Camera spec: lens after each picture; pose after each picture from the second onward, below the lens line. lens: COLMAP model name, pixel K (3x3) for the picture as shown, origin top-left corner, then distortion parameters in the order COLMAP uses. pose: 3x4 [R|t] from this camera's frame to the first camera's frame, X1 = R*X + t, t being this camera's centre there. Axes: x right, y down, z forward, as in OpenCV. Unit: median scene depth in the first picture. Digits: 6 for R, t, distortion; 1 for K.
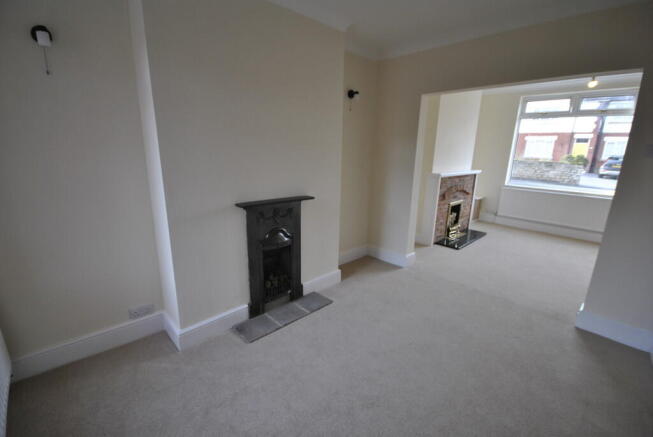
lens RADIAL K [[286.6, 0, 326.7], [0, 286.6, 217.2], [0, 0, 1]] dist [-0.000169, -0.000076]
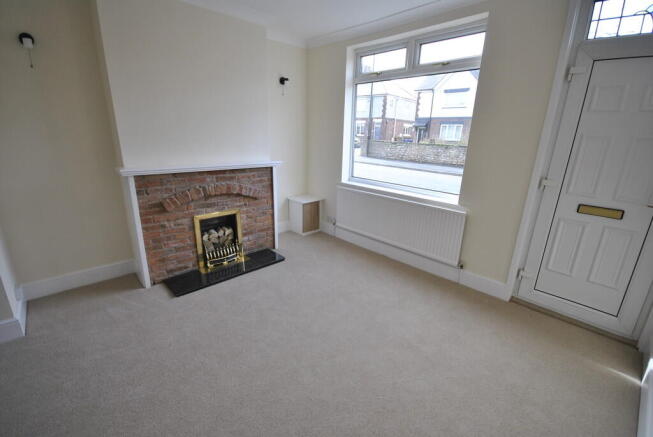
lens RADIAL K [[286.6, 0, 326.3], [0, 286.6, 218.1], [0, 0, 1]] dist [-0.000169, -0.000076]
pose [[0.999985, 0.002774, -0.004789, 0.669657], [-0.002507, 0.998486, 0.054943, -0.074563], [0.004934, -0.054930, 0.998478, 0.347678]]
